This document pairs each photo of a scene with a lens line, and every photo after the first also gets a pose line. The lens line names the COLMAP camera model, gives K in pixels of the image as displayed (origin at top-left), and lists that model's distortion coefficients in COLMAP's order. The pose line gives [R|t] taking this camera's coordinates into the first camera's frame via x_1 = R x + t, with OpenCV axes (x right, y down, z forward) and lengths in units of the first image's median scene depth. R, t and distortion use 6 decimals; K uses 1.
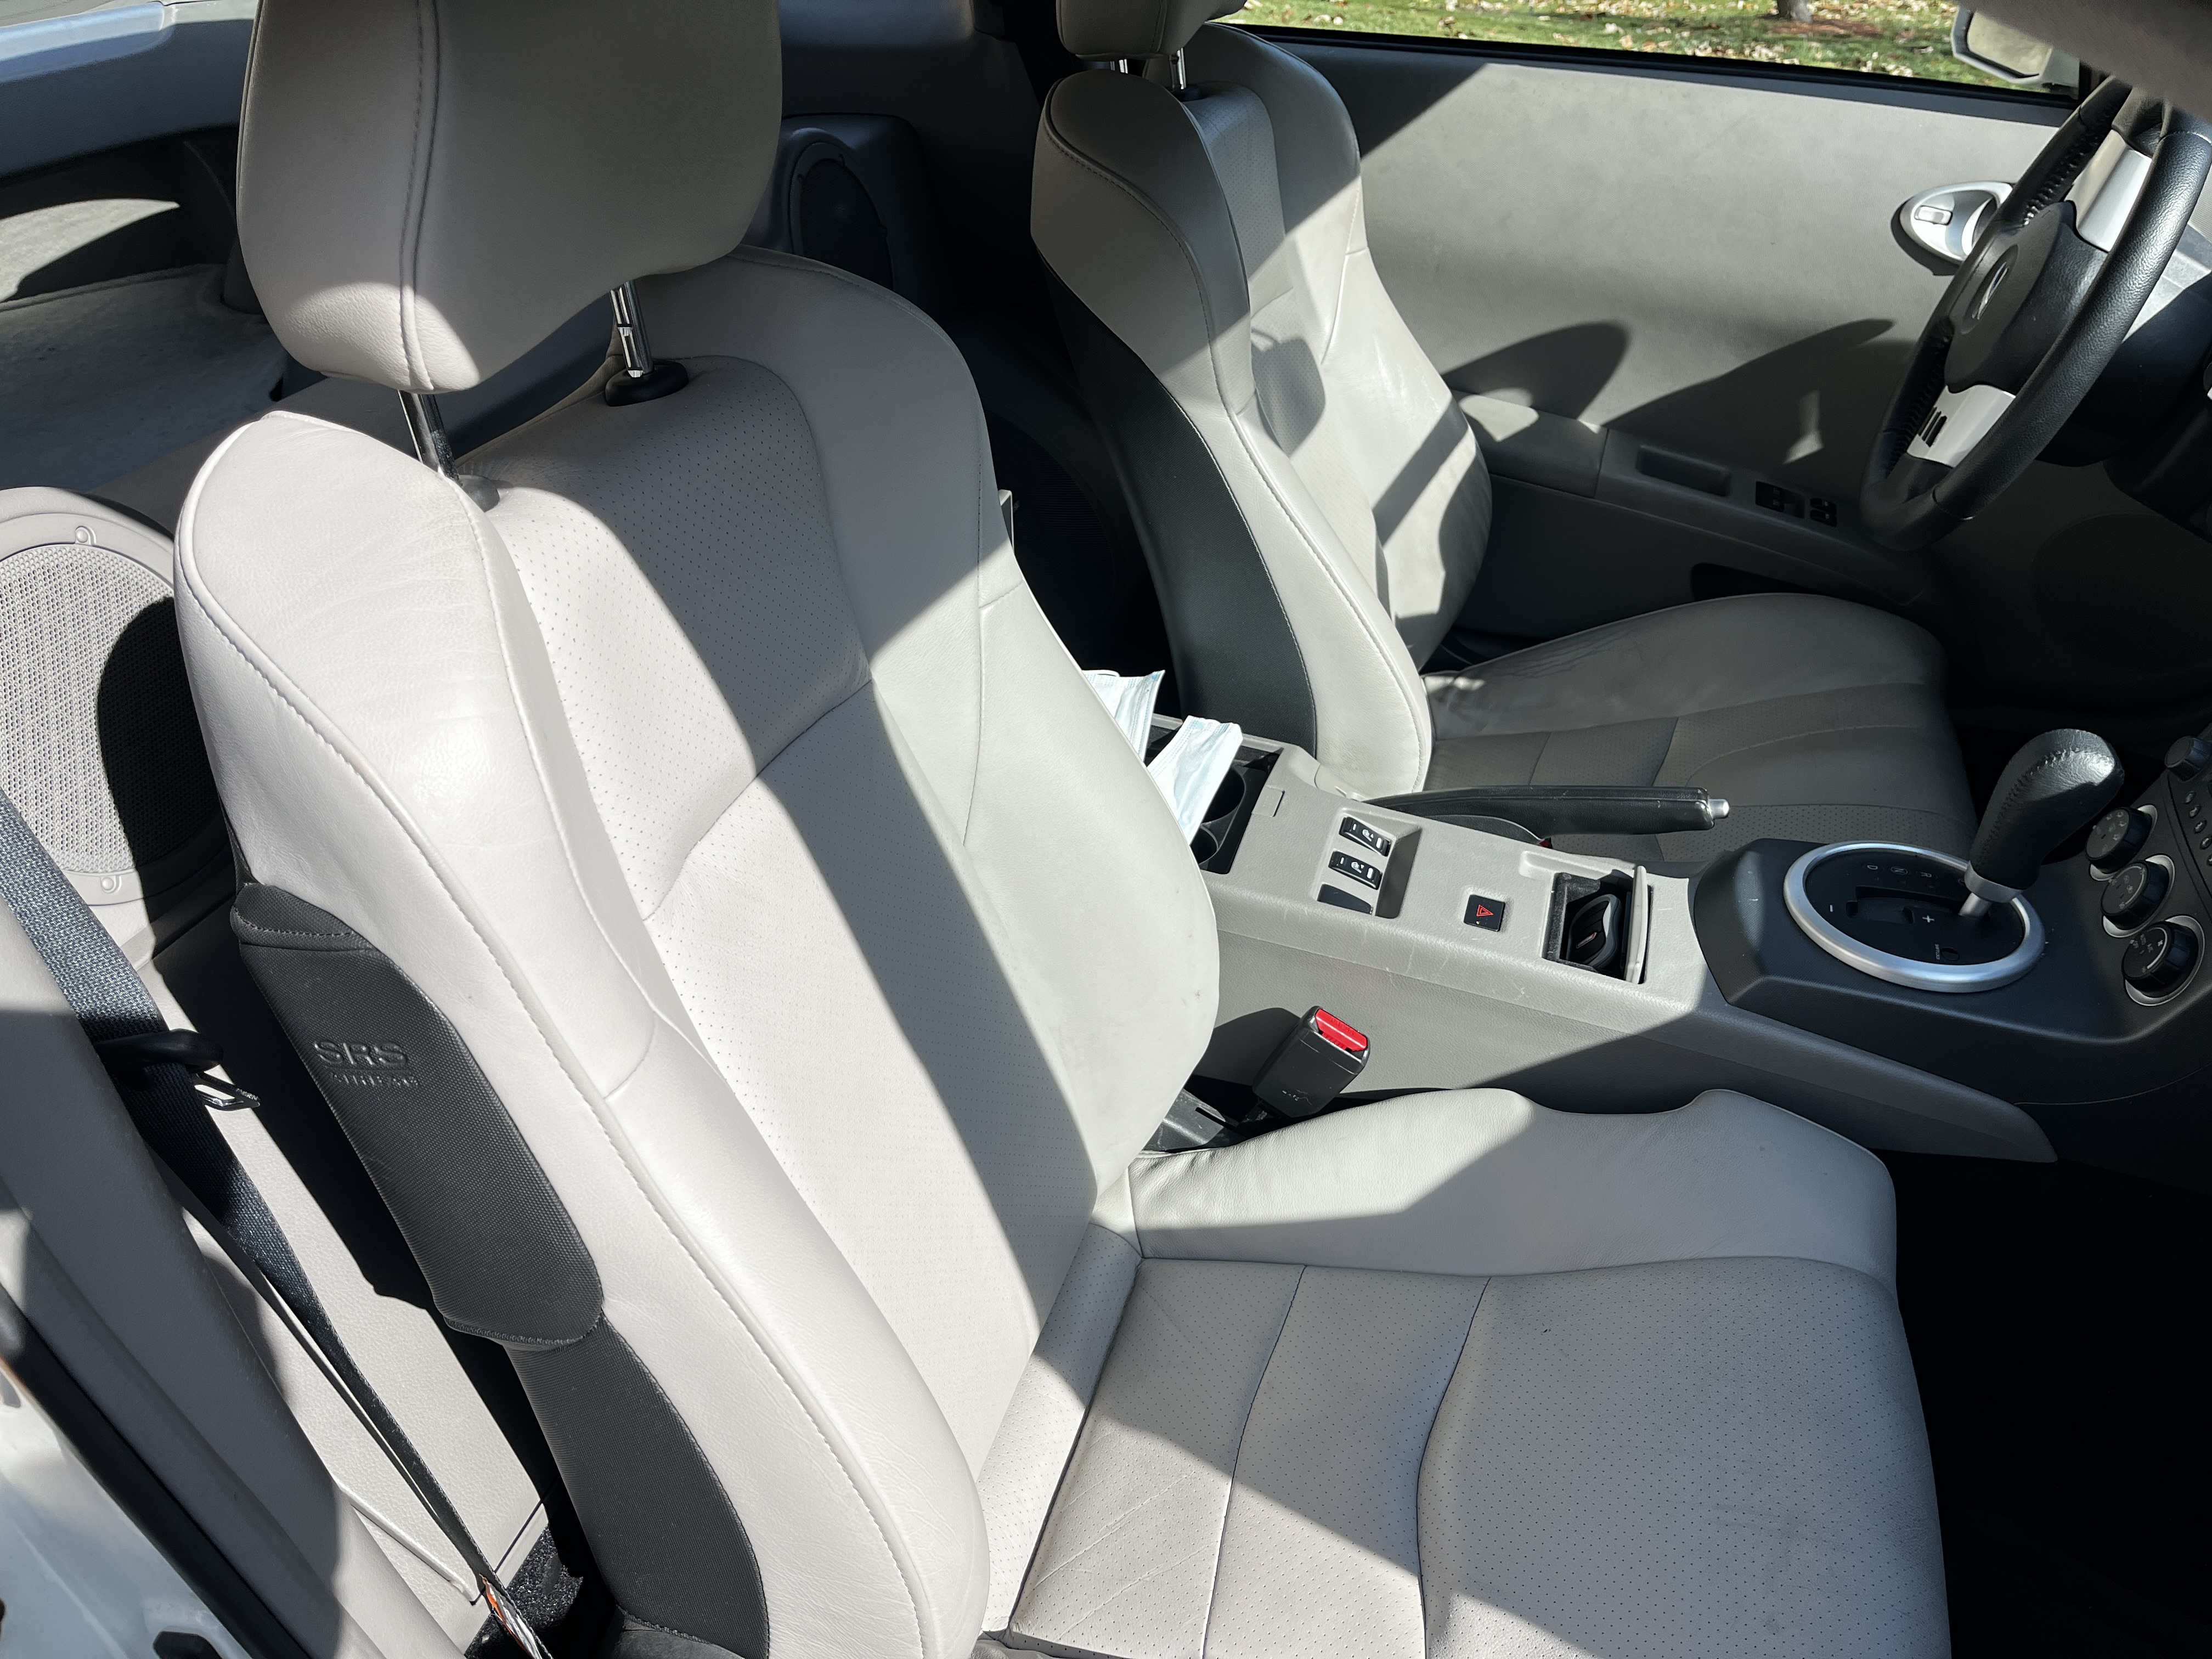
lens RADIAL K [[1686.8, 0, 1072.1], [0, 1686.8, 830.6], [0, 0, 1]] dist [0.111948, -0.160071]
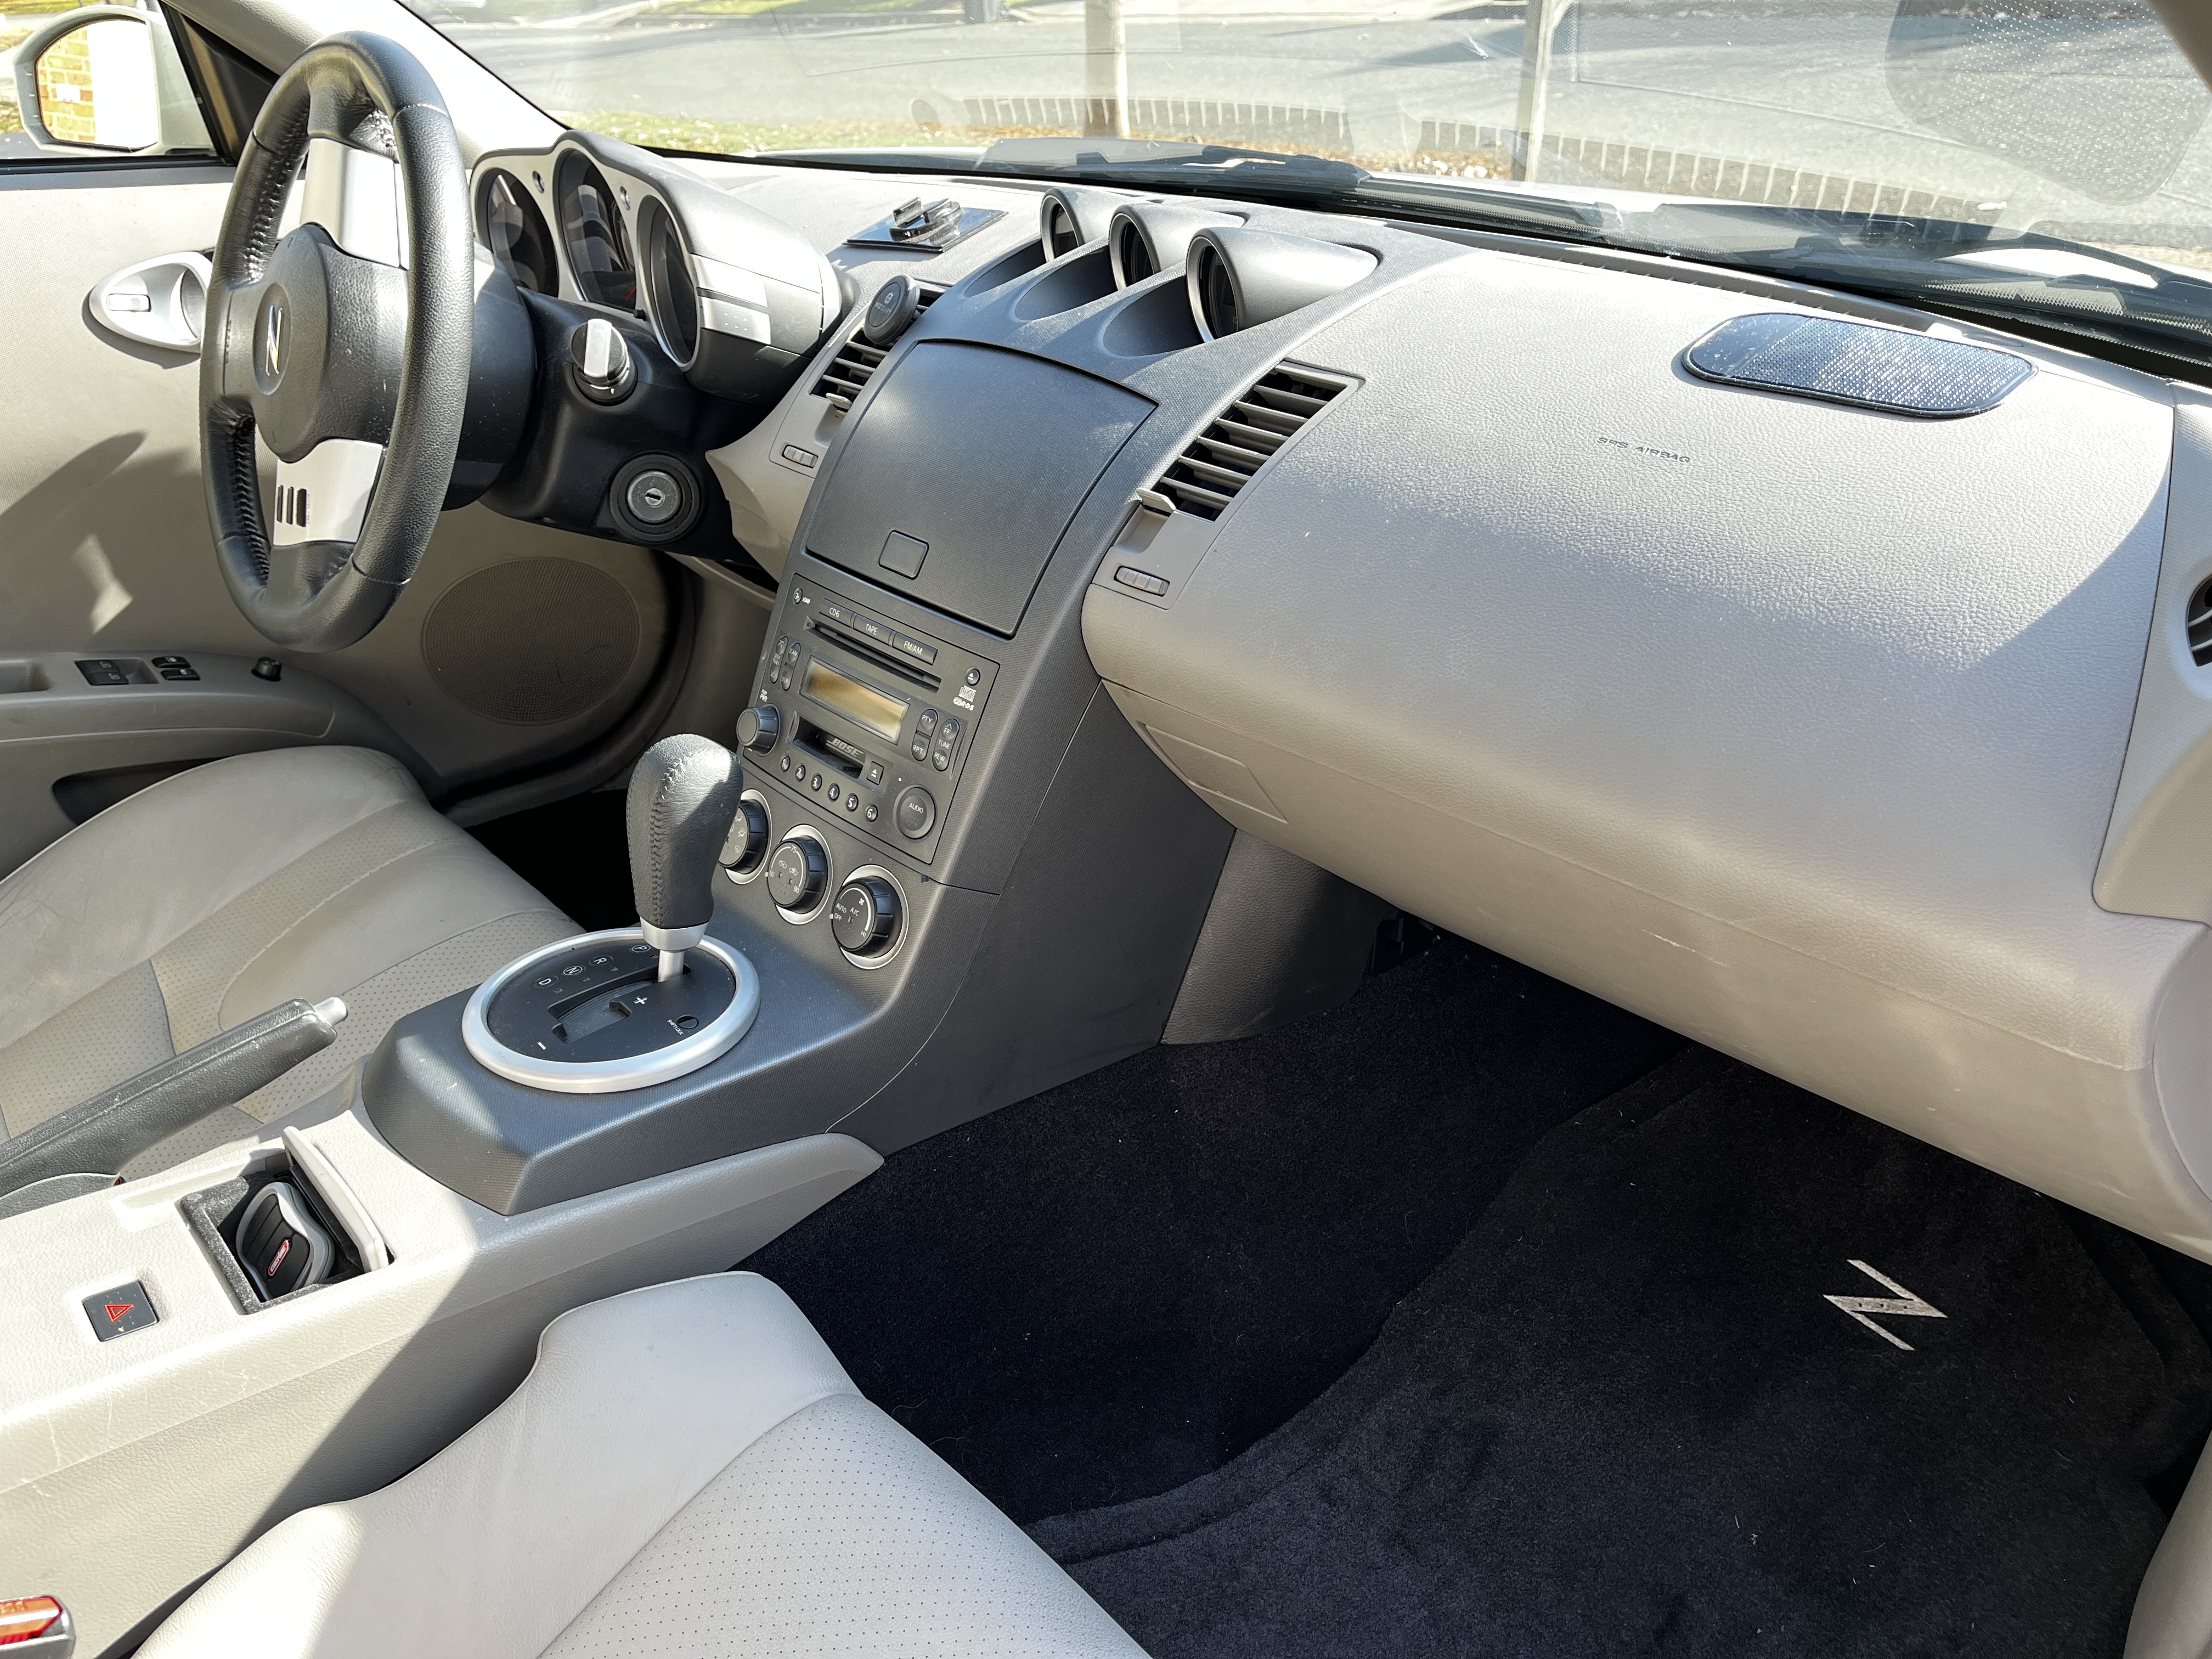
lens RADIAL K [[1686.8, 0, 1072.1], [0, 1686.8, 830.6], [0, 0, 1]] dist [0.111948, -0.160071]
pose [[0.511729, -0.373079, 0.773916, -0.008951], [0.465341, 0.877582, 0.115359, -0.018278], [-0.722212, 0.301102, 0.622693, 0.274515]]
